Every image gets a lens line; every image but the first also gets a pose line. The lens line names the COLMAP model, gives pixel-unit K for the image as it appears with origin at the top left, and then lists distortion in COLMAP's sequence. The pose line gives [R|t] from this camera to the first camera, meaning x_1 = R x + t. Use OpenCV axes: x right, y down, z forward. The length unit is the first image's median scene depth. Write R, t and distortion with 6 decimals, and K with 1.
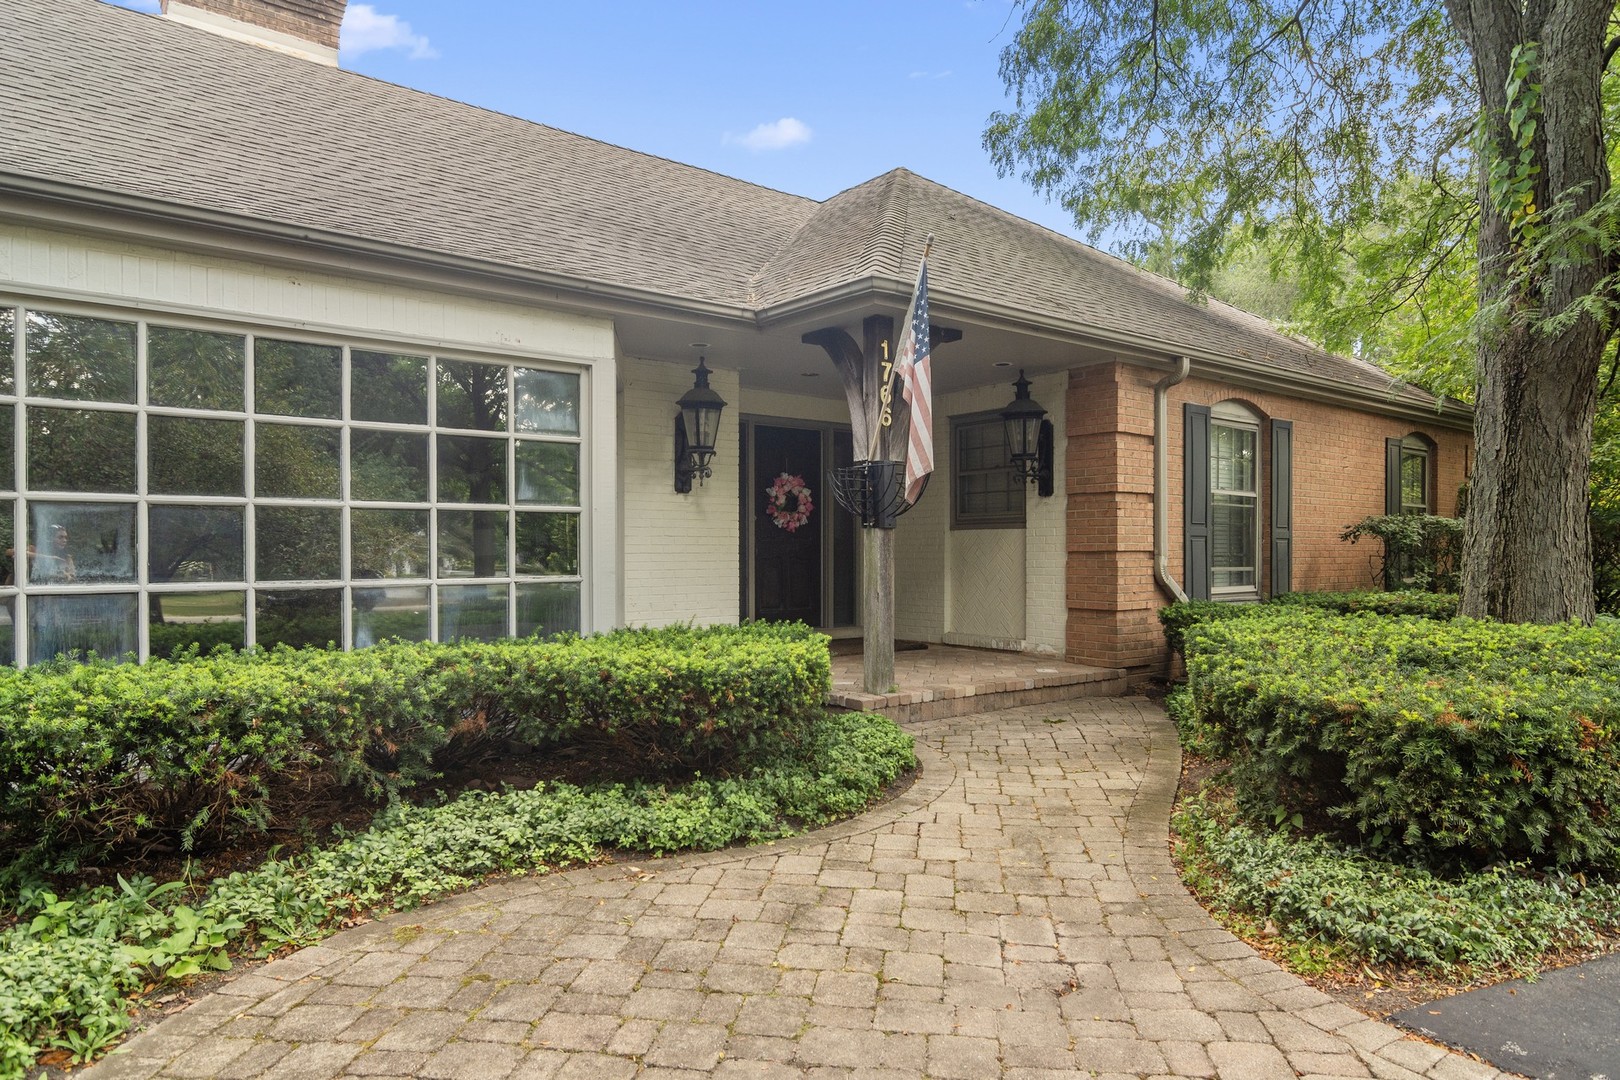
lens RADIAL K [[977.3, 0, 820.0], [0, 977.3, 555.9], [0, 0, 1]] dist [-0.003964, -0.000498]
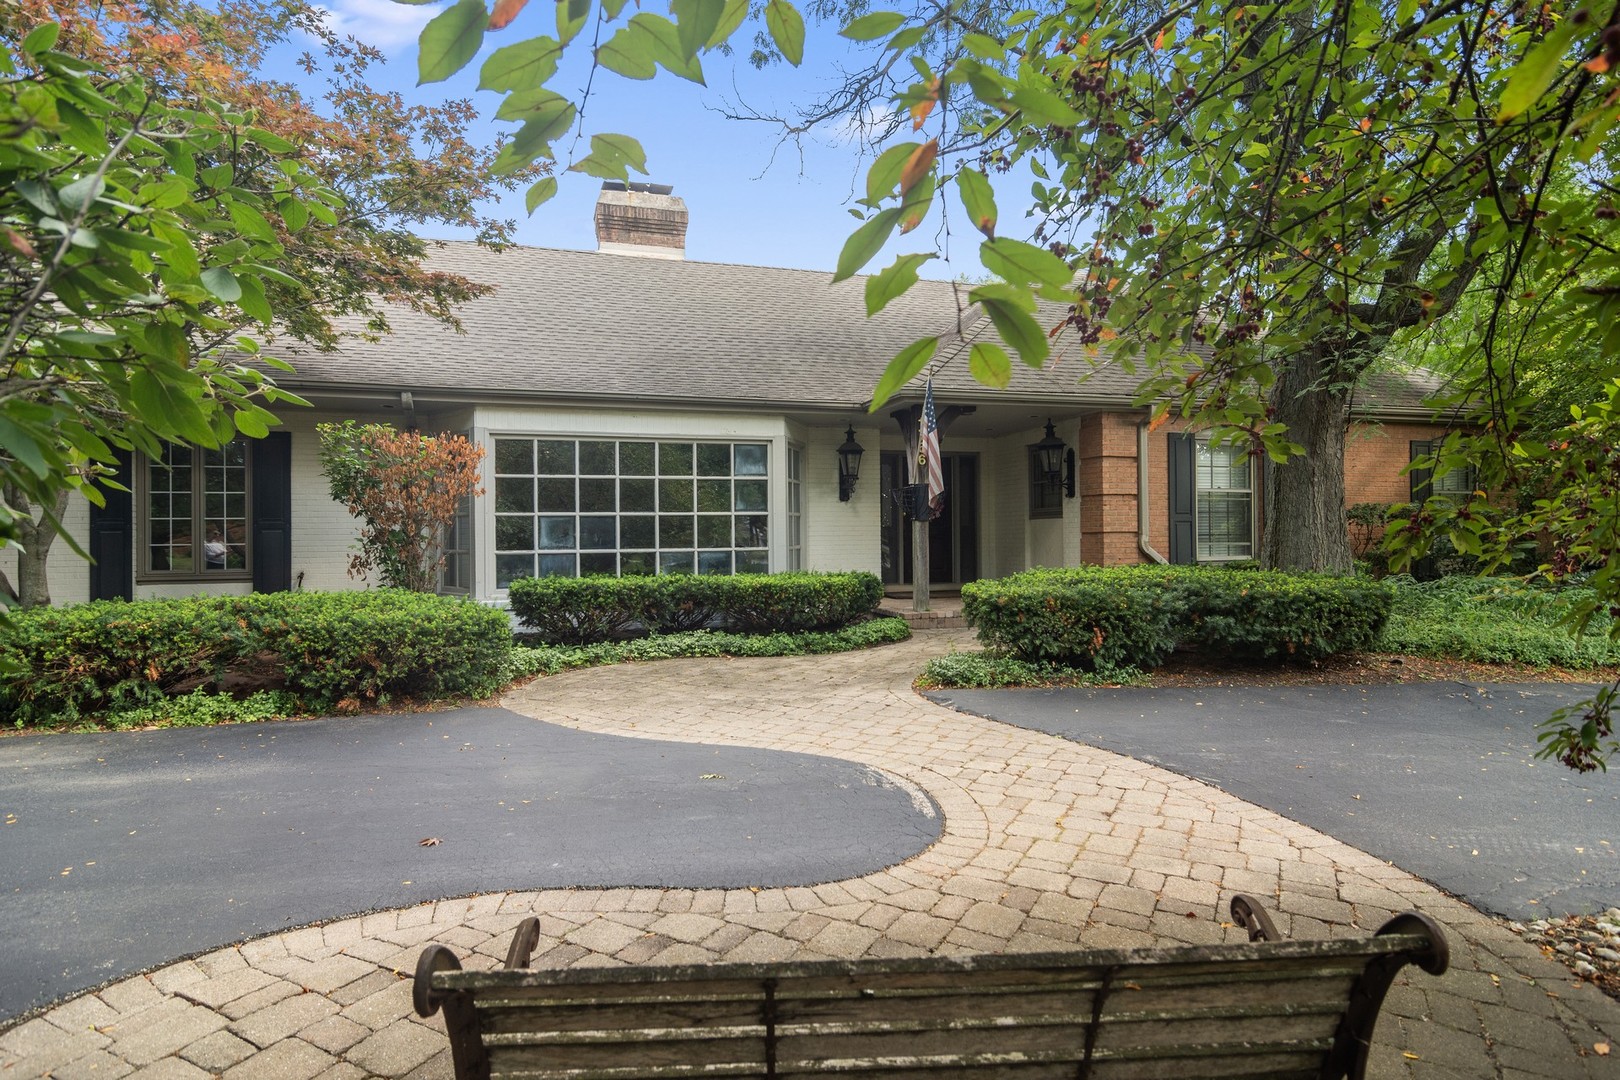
lens RADIAL K [[866.3, 0, 812.2], [0, 866.3, 532.6], [0, 0, 1]] dist [-0.002241, -0.000489]
pose [[0.928541, -0.010328, -0.371085, 0.480962], [0.006561, 0.999913, -0.011413, 0.010904], [0.371171, 0.008163, 0.928529, -0.580867]]
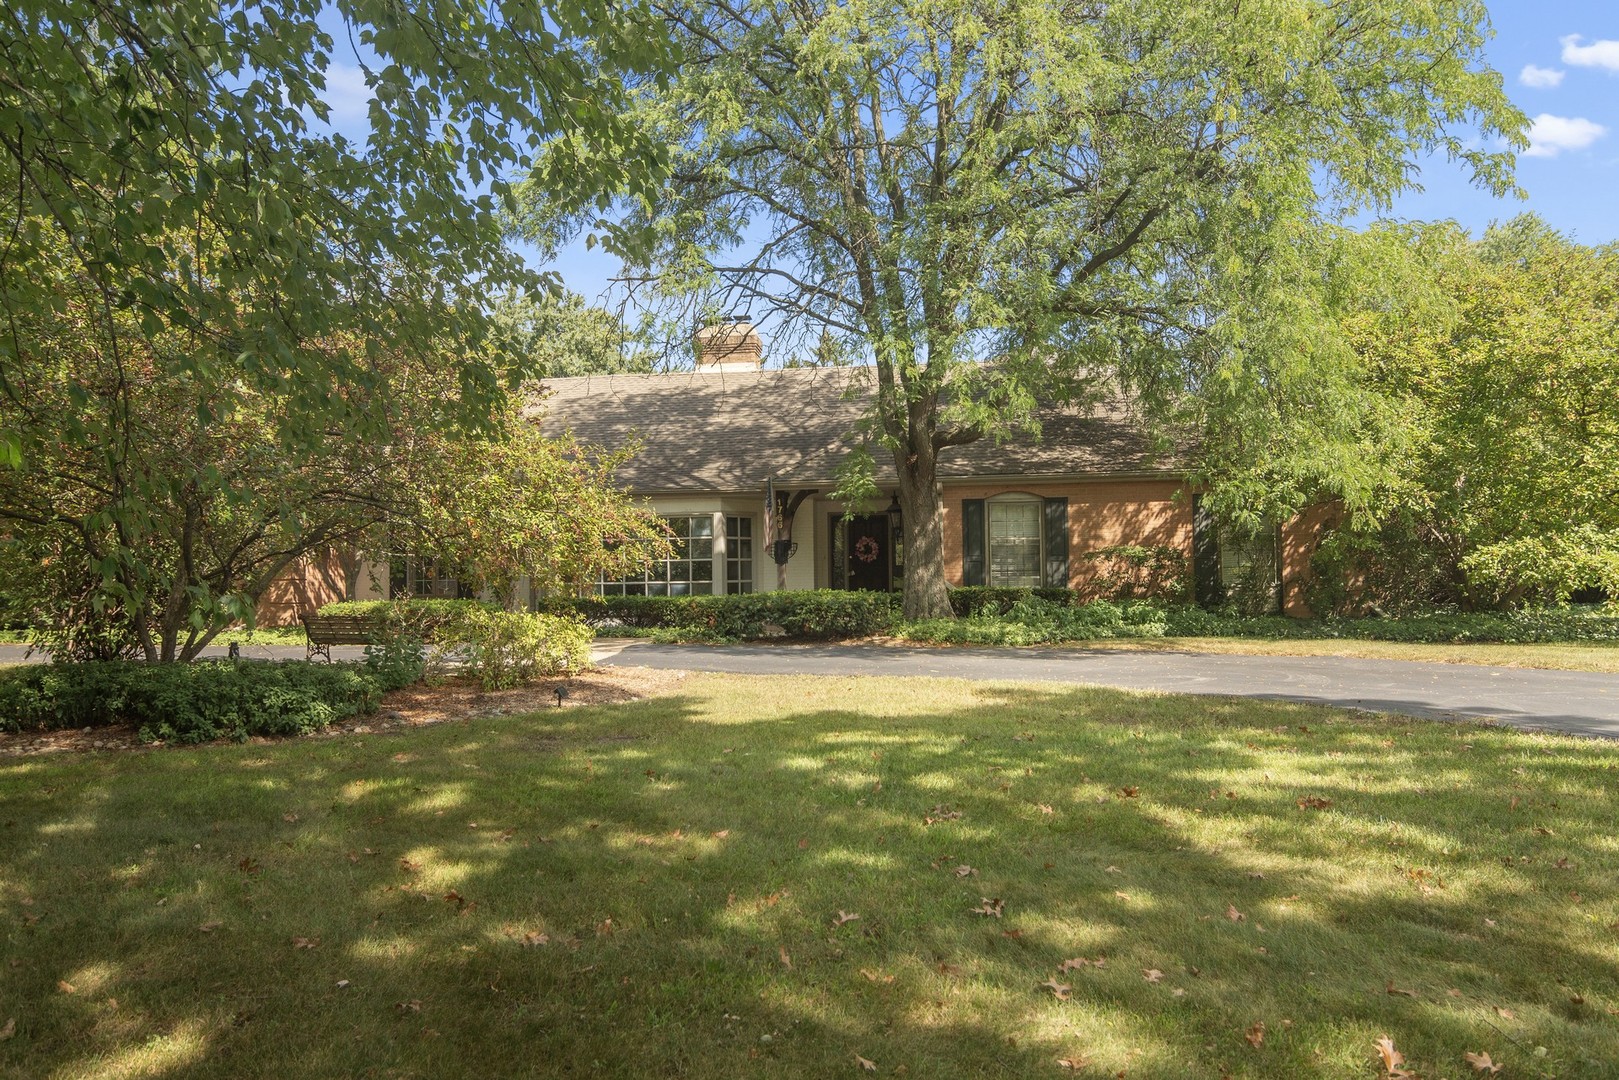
lens RADIAL K [[1105.8, 0, 814.8], [0, 1105.8, 493.0], [0, 0, 1]] dist [0.001030, 0.000145]
pose [[0.688506, -0.069087, -0.721932, 2.558412], [0.008914, 0.996183, -0.086830, 0.050687], [0.725176, 0.053347, 0.686494, -1.210713]]
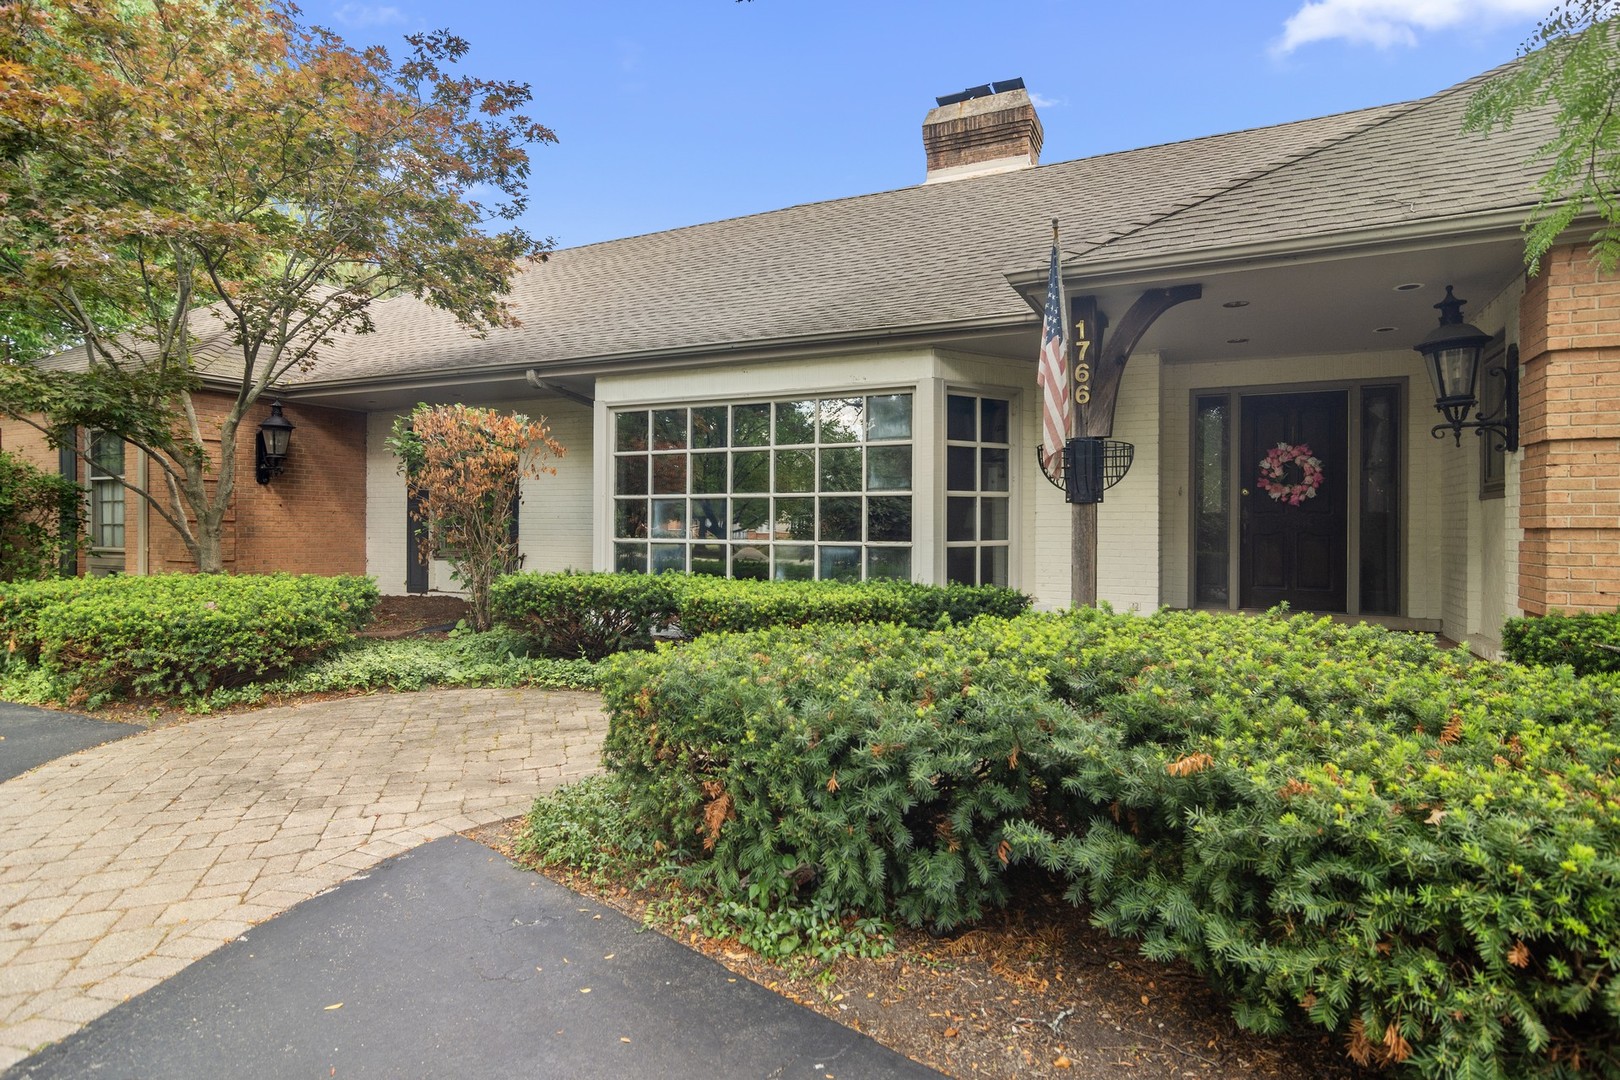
lens RADIAL K [[866.3, 0, 812.2], [0, 866.3, 532.6], [0, 0, 1]] dist [-0.002241, -0.000489]
pose [[0.435617, 0.012152, -0.900050, 0.773294], [-0.010650, 0.999908, 0.008346, -0.001724], [0.900069, 0.005950, 0.435706, 0.352369]]
